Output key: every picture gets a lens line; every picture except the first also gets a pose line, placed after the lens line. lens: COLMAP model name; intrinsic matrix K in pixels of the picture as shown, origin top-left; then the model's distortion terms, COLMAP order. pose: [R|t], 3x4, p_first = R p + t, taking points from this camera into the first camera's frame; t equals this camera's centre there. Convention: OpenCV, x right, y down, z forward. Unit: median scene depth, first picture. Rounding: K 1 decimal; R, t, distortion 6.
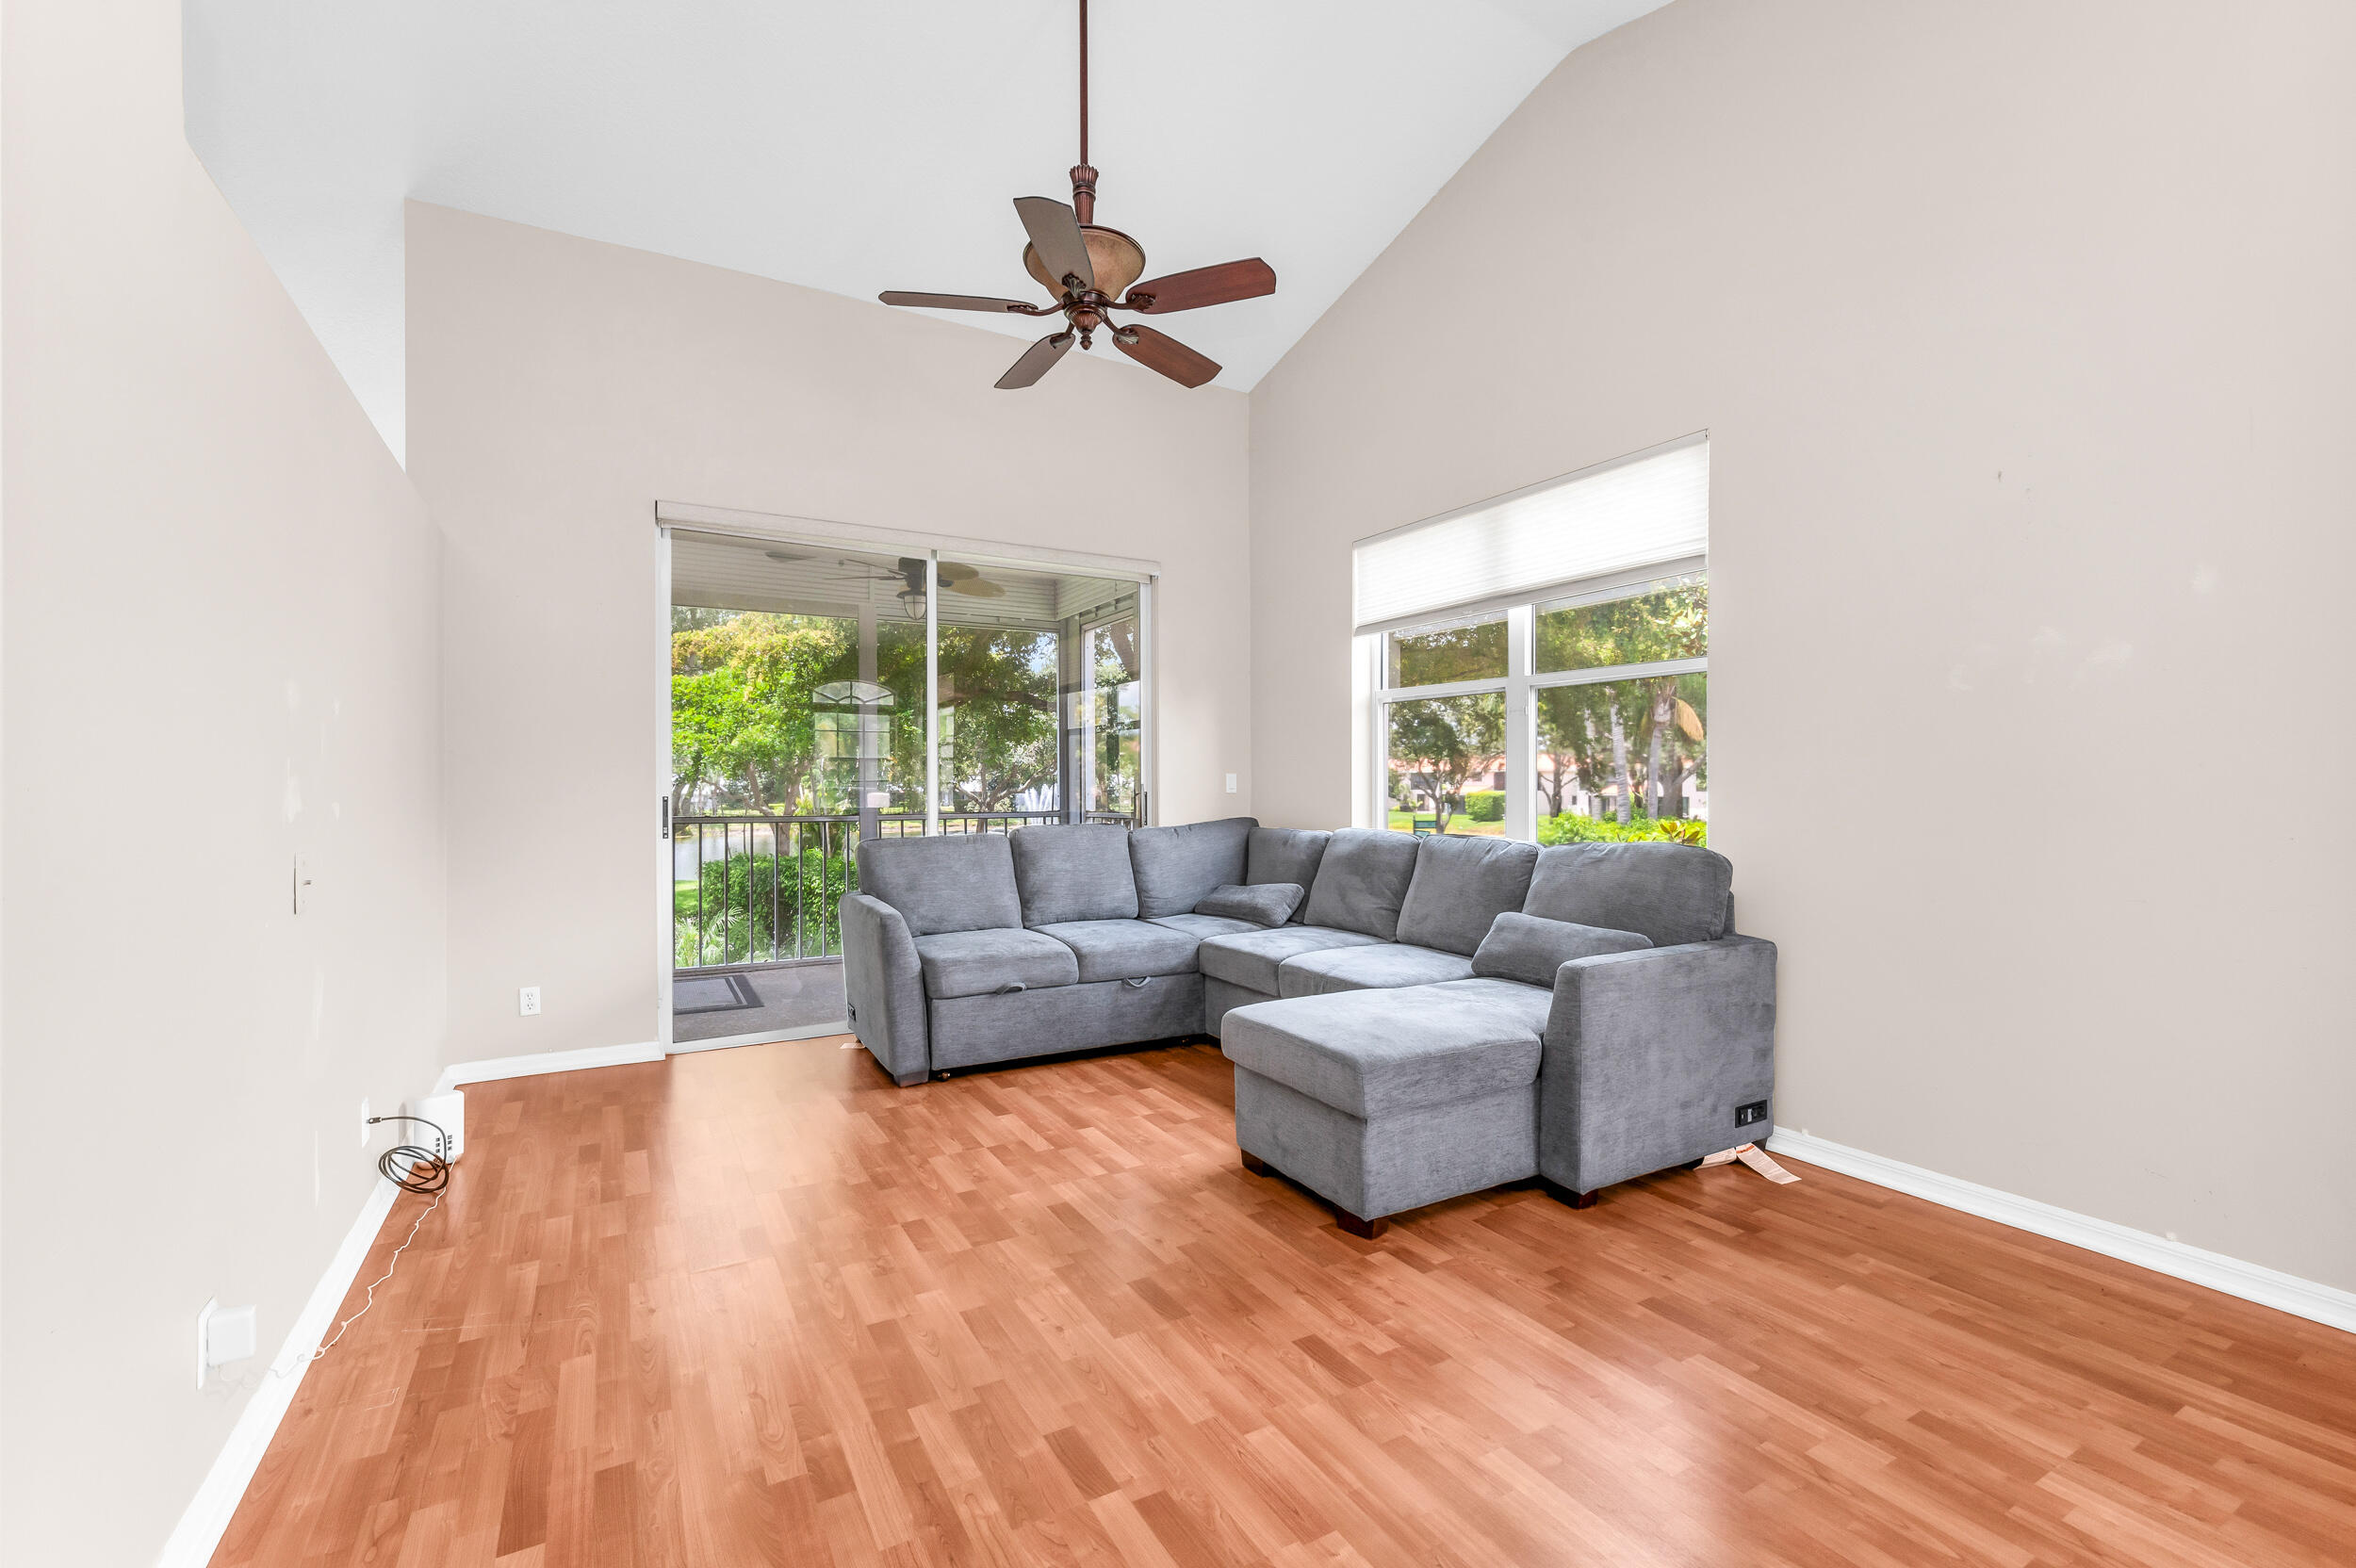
lens RADIAL K [[993.0, 0, 1181.8], [0, 993.0, 779.5], [0, 0, 1]] dist [0.002907, 0.000196]
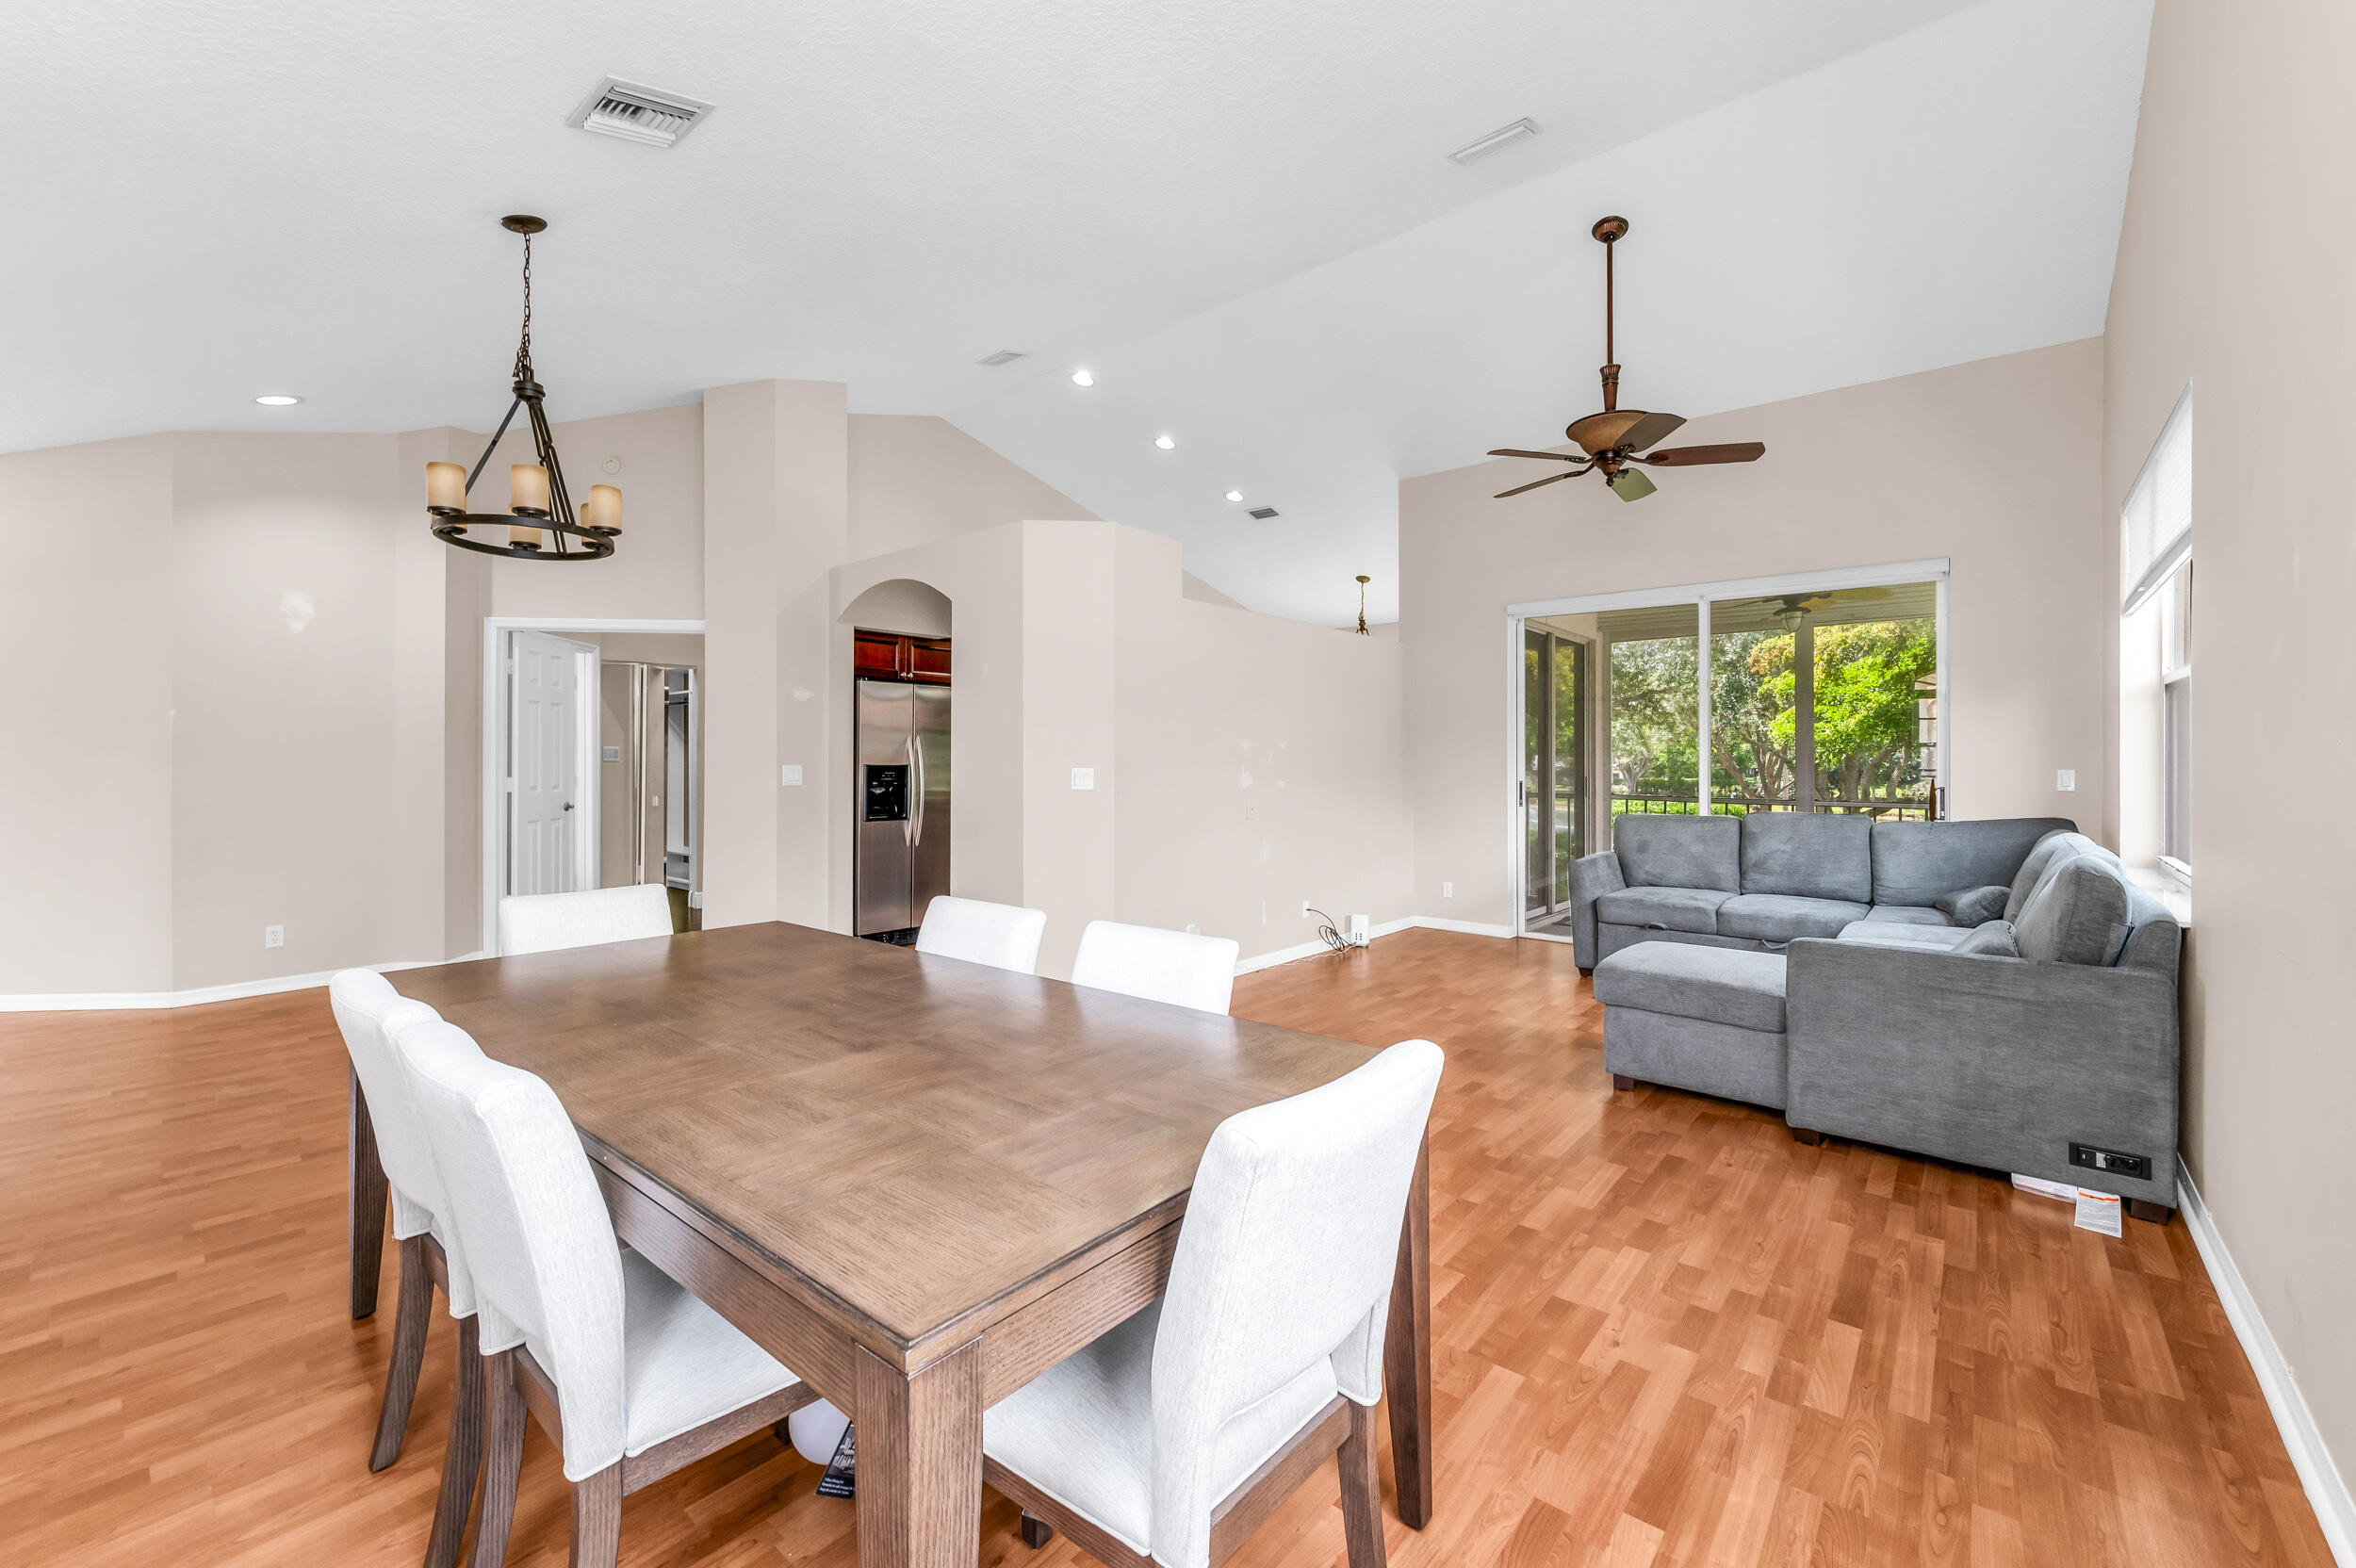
lens RADIAL K [[993.0, 0, 1183.8], [0, 993.0, 762.8], [0, 0, 1]] dist [0.002907, 0.000196]
pose [[0.319446, 0.001413, -0.947604, 1.522633], [0.000575, 0.999998, 0.001685, -0.030417], [0.947604, -0.001083, 0.319444, -0.097784]]
